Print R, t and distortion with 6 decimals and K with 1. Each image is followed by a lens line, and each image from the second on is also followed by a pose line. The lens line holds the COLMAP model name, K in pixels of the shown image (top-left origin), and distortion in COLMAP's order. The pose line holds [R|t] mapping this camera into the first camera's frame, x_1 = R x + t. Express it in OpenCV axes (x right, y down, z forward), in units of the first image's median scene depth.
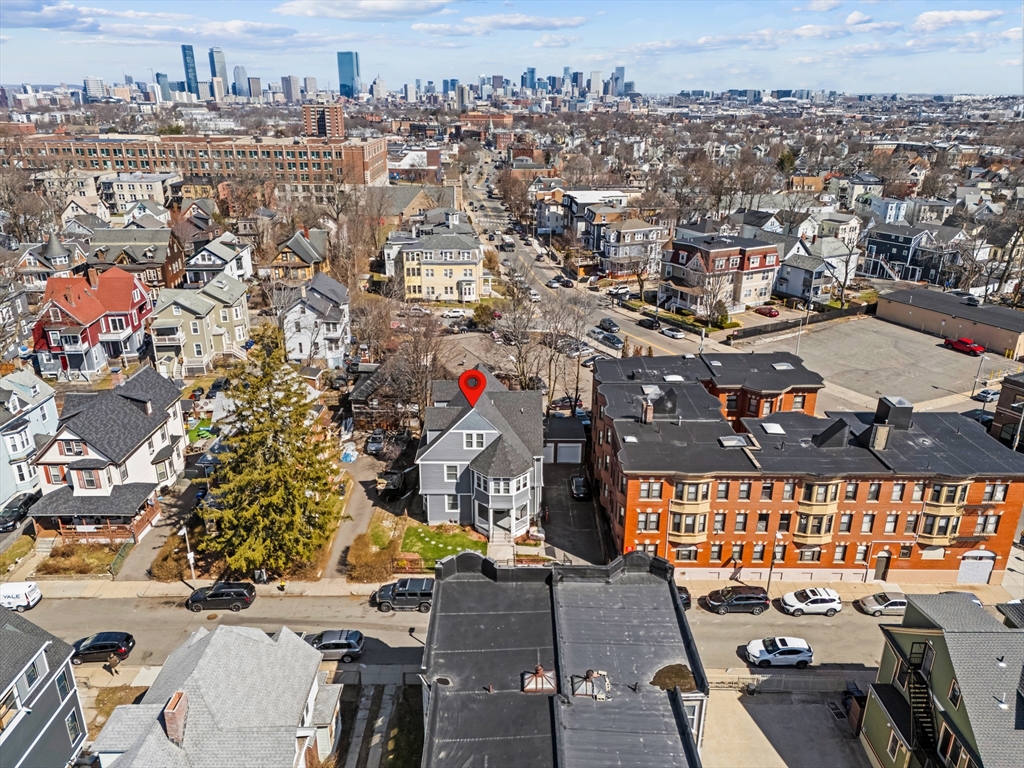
lens RADIAL K [[737.6, 0, 515.3], [0, 737.6, 385.5], [0, 0, 1]] dist [0.058699, -0.038633]
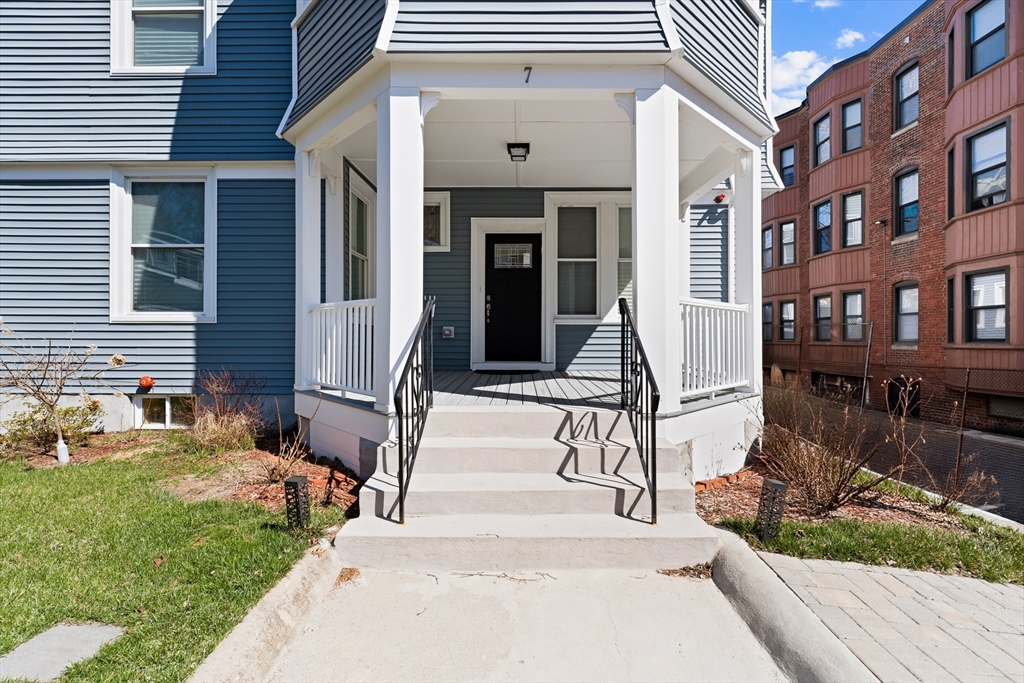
lens RADIAL K [[495.4, 0, 512.5], [0, 495.4, 339.1], [0, 0, 1]] dist [-0.000286, 0.000075]
pose [[0.999901, -0.005396, -0.013031, -0.018428], [0.000364, 0.933491, -0.358602, 0.206943], [0.014099, 0.358561, 0.933400, 0.918020]]
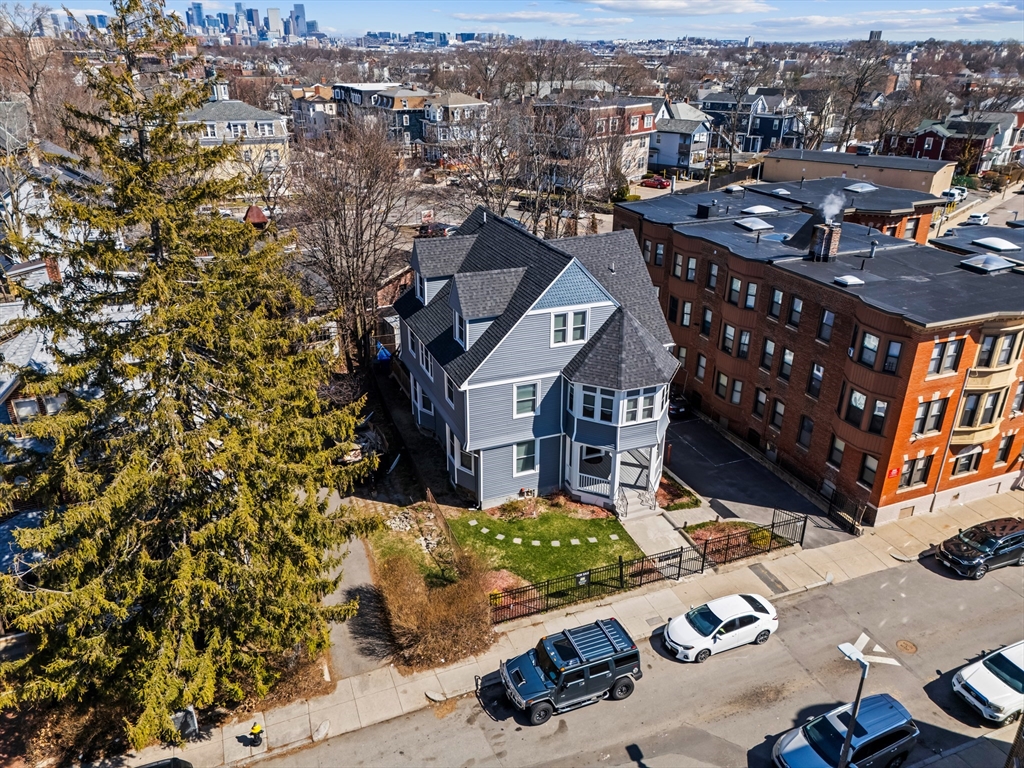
lens RADIAL K [[737.6, 0, 512.7], [0, 737.6, 388.6], [0, 0, 1]] dist [0.058699, -0.038633]
pose [[0.928683, -0.157224, 0.335899, -0.257819], [0.134206, 0.986782, 0.090833, 0.063002], [-0.345740, -0.039276, 0.937508, 0.520844]]
